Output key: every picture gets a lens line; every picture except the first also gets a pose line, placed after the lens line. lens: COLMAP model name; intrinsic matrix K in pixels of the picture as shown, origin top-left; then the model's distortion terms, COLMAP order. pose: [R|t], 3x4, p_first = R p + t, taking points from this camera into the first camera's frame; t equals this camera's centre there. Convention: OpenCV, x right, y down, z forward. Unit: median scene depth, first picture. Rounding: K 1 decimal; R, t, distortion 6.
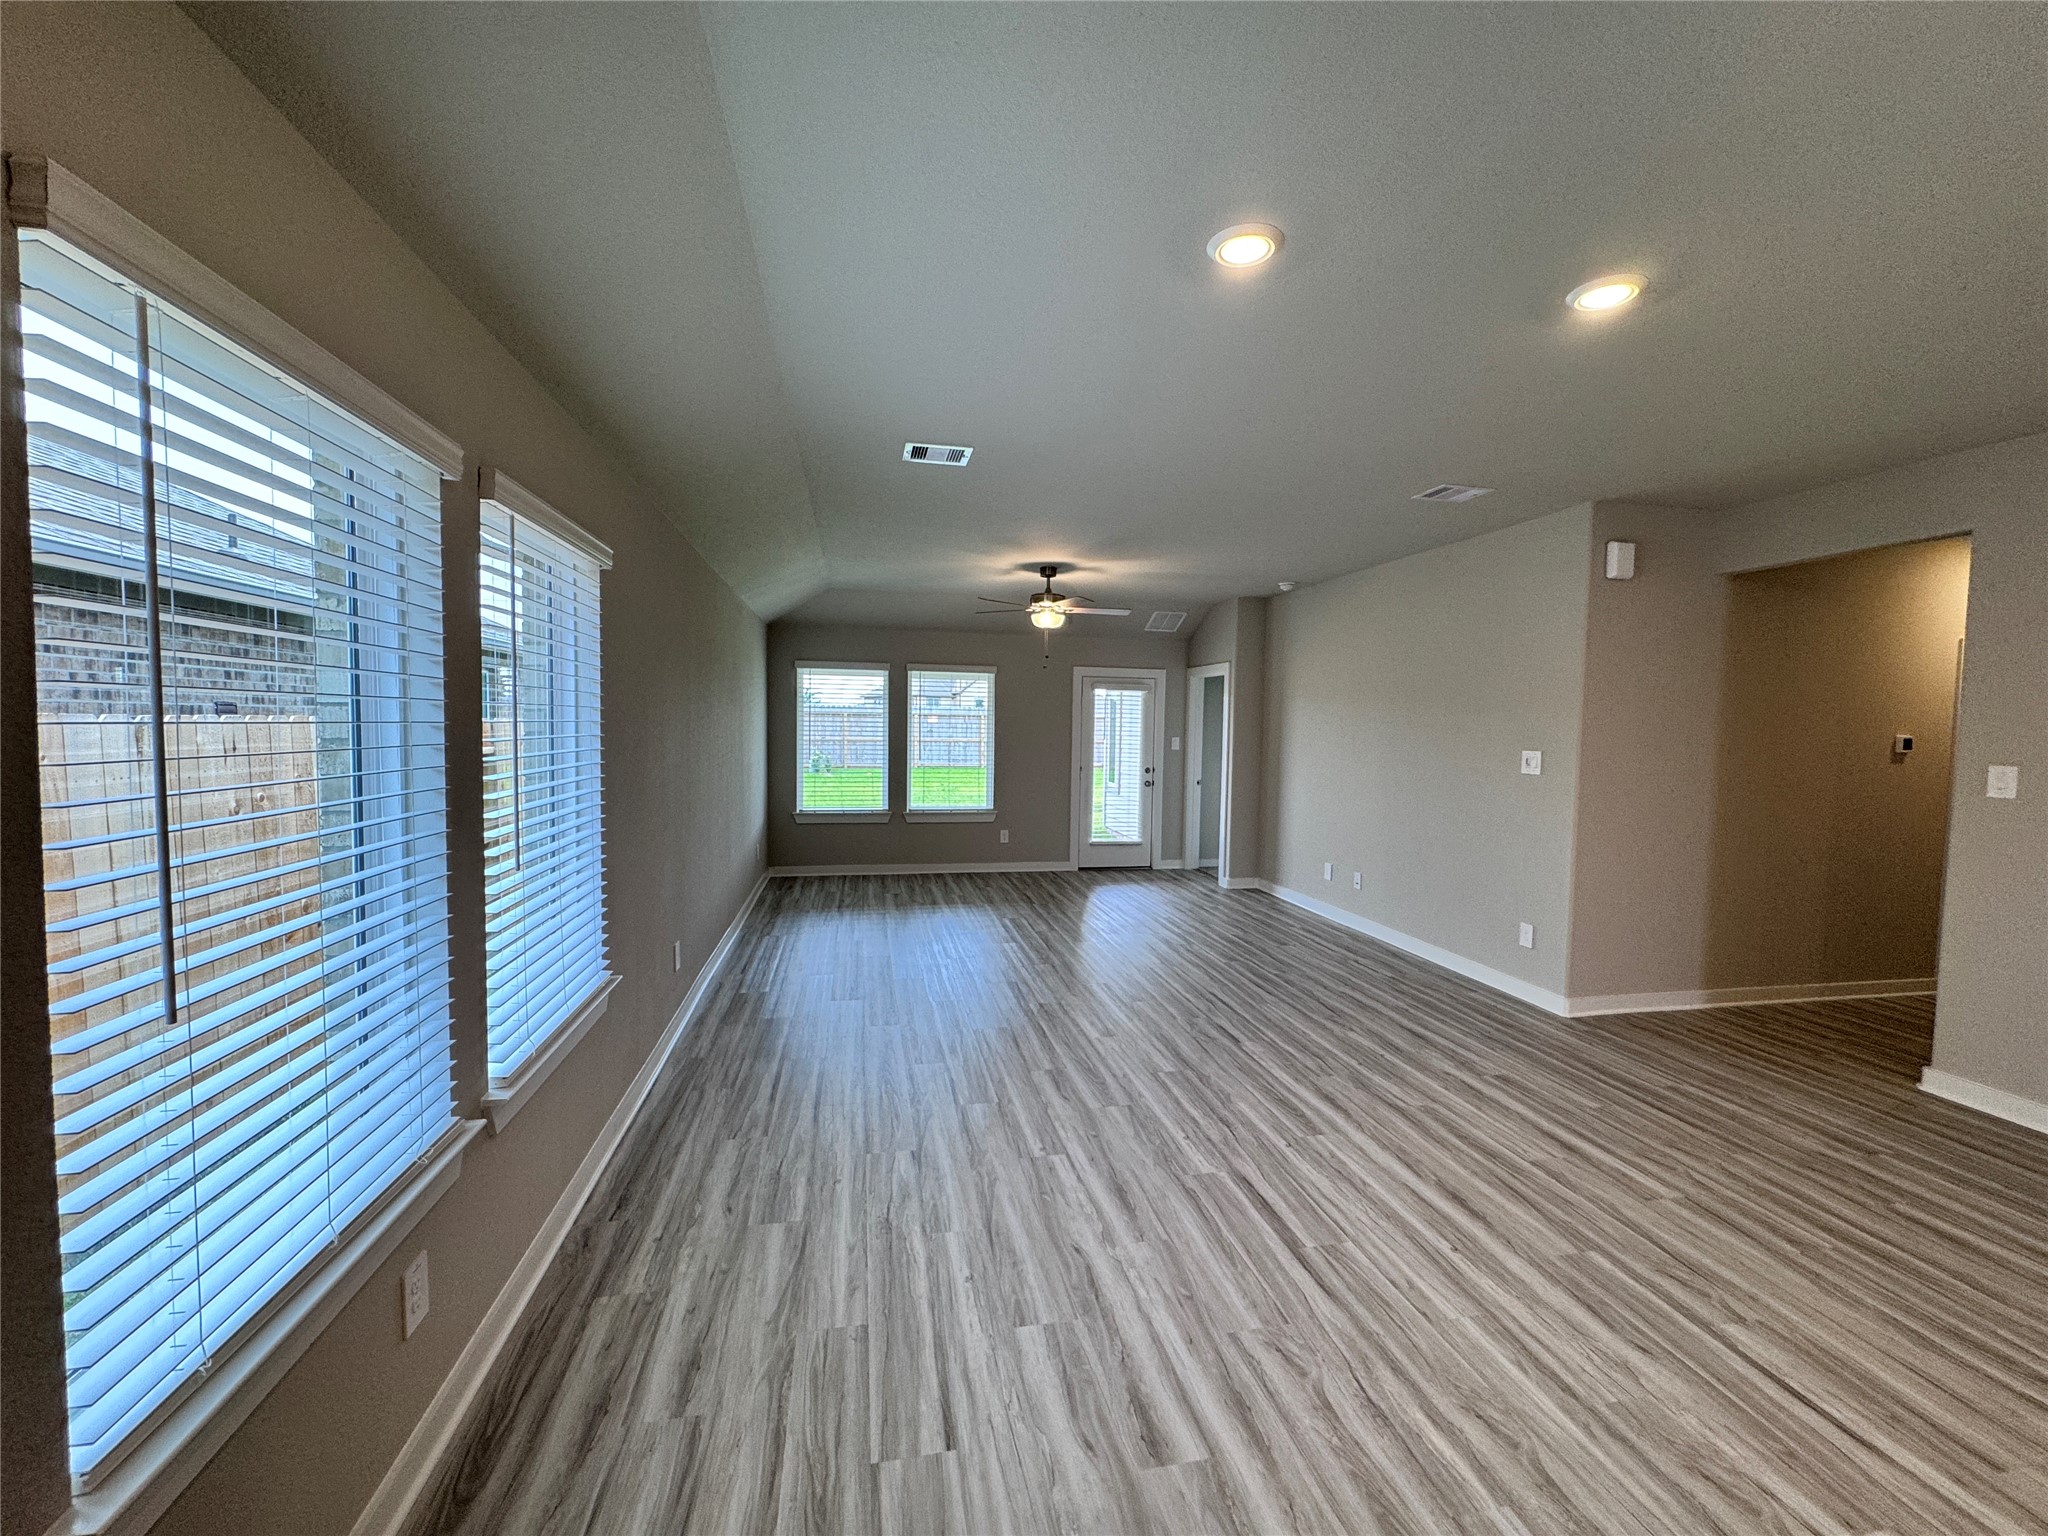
lens RADIAL K [[818.2, 0, 1023.4], [0, 818.2, 766.8], [0, 0, 1]] dist [-0.002300, 0.000541]
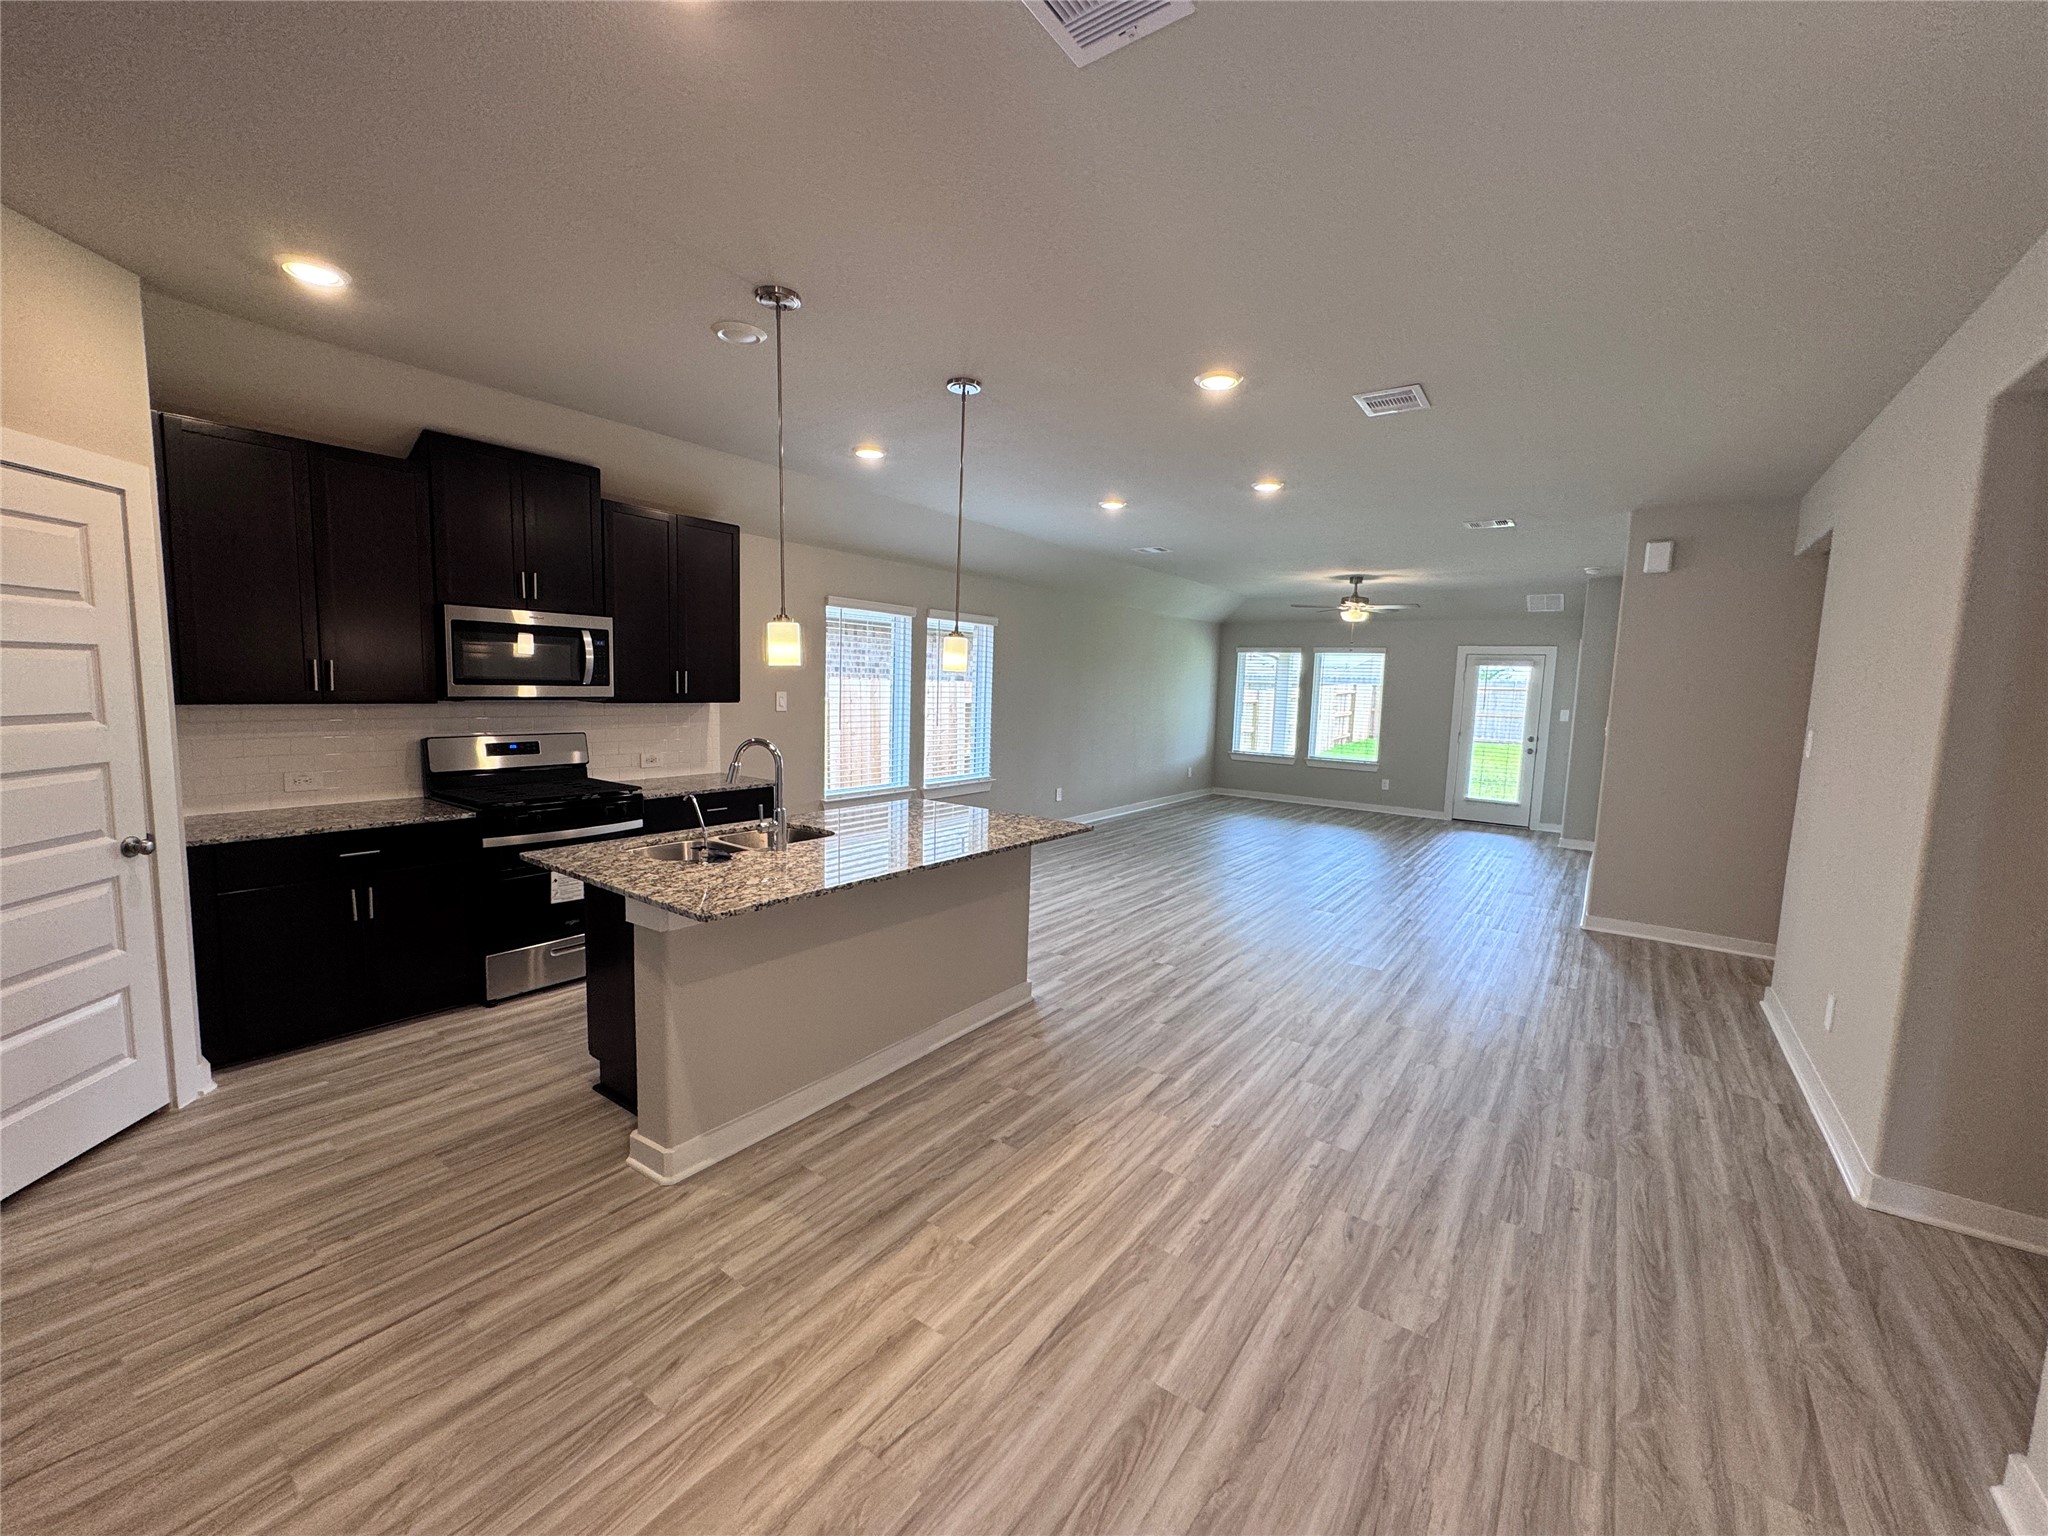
lens RADIAL K [[818.2, 0, 1023.4], [0, 818.2, 766.8], [0, 0, 1]] dist [-0.002300, 0.000541]
pose [[0.678621, 0.082501, -0.729841, 1.217583], [-0.059722, 0.996579, 0.057122, 0.048073], [0.732057, 0.004823, 0.681226, -0.599684]]
